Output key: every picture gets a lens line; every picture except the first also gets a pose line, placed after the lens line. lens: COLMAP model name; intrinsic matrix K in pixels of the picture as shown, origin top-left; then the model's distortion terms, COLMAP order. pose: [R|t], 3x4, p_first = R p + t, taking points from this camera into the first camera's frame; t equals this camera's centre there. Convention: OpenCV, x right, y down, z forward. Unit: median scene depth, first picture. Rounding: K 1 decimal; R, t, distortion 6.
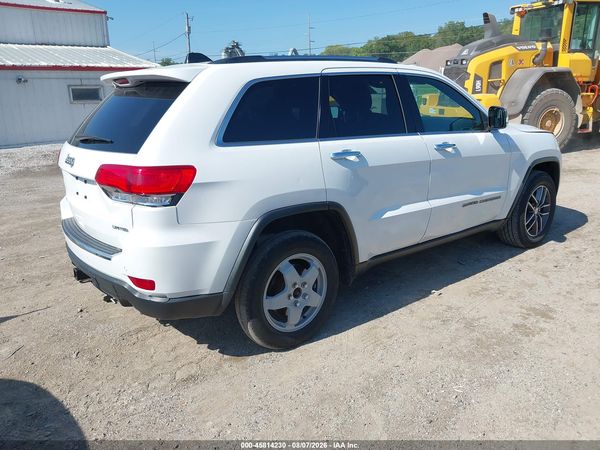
lens RADIAL K [[482.3, 0, 298.4], [0, 482.3, 224.1], [0, 0, 1]] dist [-0.001080, -0.012560]
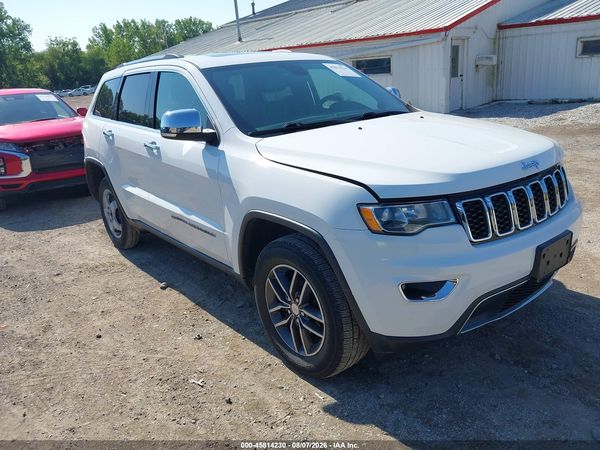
lens RADIAL K [[482.3, 0, 298.4], [0, 482.3, 224.1], [0, 0, 1]] dist [-0.001080, -0.012560]
pose [[0.026109, 0.323827, -0.945756, 1.496762], [-0.199487, 0.928737, 0.312493, -0.438661], [0.979553, 0.180507, 0.088848, 1.435789]]
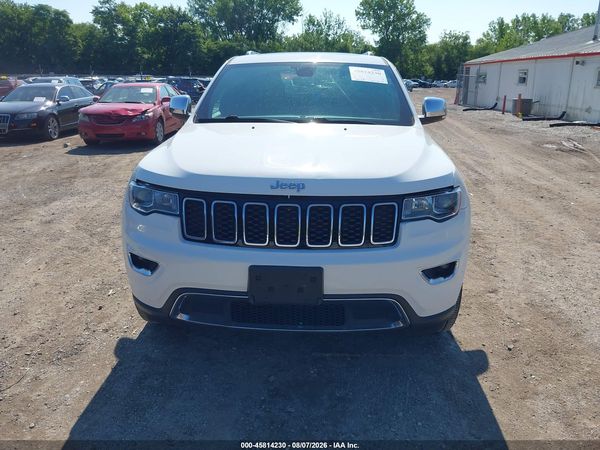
lens RADIAL K [[482.3, 0, 298.4], [0, 482.3, 224.1], [0, 0, 1]] dist [-0.001080, -0.012560]
pose [[-0.658286, 0.237588, -0.714290, 1.268692], [-0.189299, 0.866146, 0.462555, -0.647494], [0.728577, 0.439708, -0.525197, 2.267787]]
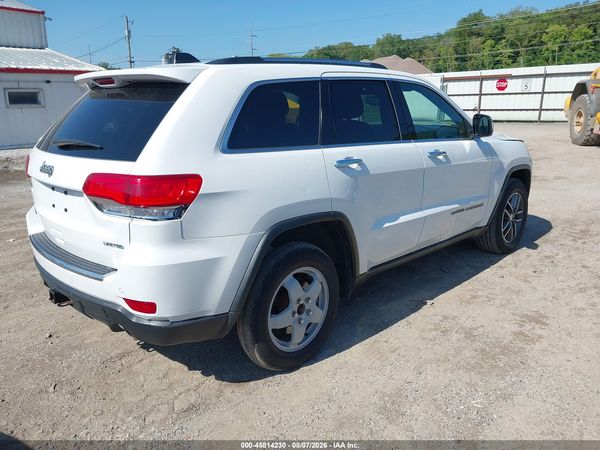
lens RADIAL K [[482.3, 0, 298.4], [0, 482.3, 224.1], [0, 0, 1]] dist [-0.001080, -0.012560]
pose [[0.993137, -0.015072, 0.115983, -0.110953], [0.016862, 0.999753, -0.014472, -0.009239], [-0.115737, 0.016328, 0.993146, 0.062589]]
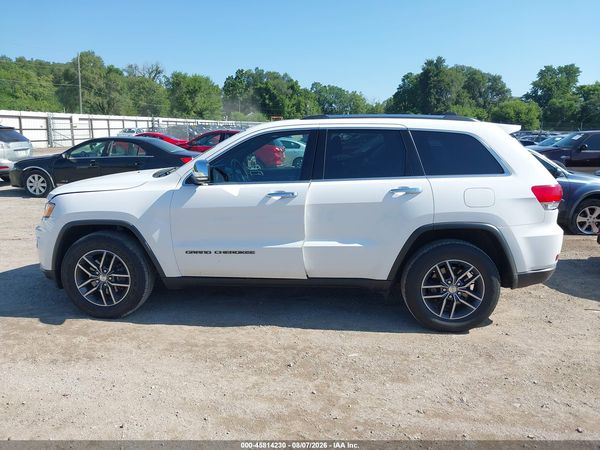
lens RADIAL K [[482.3, 0, 298.4], [0, 482.3, 224.1], [0, 0, 1]] dist [-0.001080, -0.012560]
pose [[-0.734497, -0.099782, 0.671236, -0.864057], [0.195095, 0.916324, 0.349698, -0.657906], [-0.649963, 0.387807, -0.653570, 2.445626]]
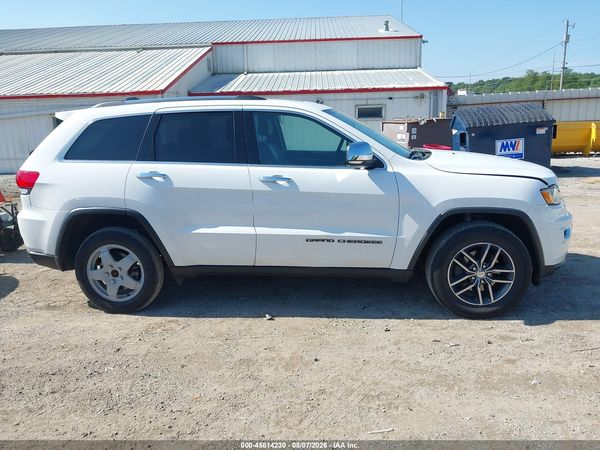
lens RADIAL K [[482.3, 0, 298.4], [0, 482.3, 224.1], [0, 0, 1]] dist [-0.001080, -0.012560]
pose [[0.721022, 0.155567, -0.675224, 1.220760], [-0.173342, 0.983983, 0.041604, -0.134290], [0.670880, 0.087047, 0.736439, 0.329901]]
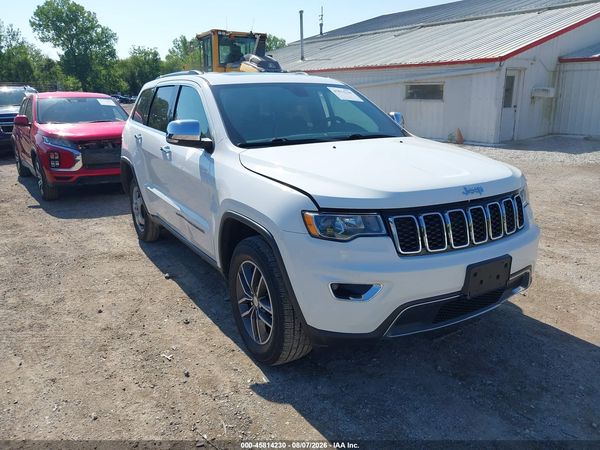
lens RADIAL K [[482.3, 0, 298.4], [0, 482.3, 224.1], [0, 0, 1]] dist [-0.001080, -0.012560]
pose [[-0.112245, 0.286116, -0.951598, 1.595799], [-0.251058, 0.918415, 0.305752, -0.486417], [0.961442, 0.273225, -0.031256, 1.600094]]
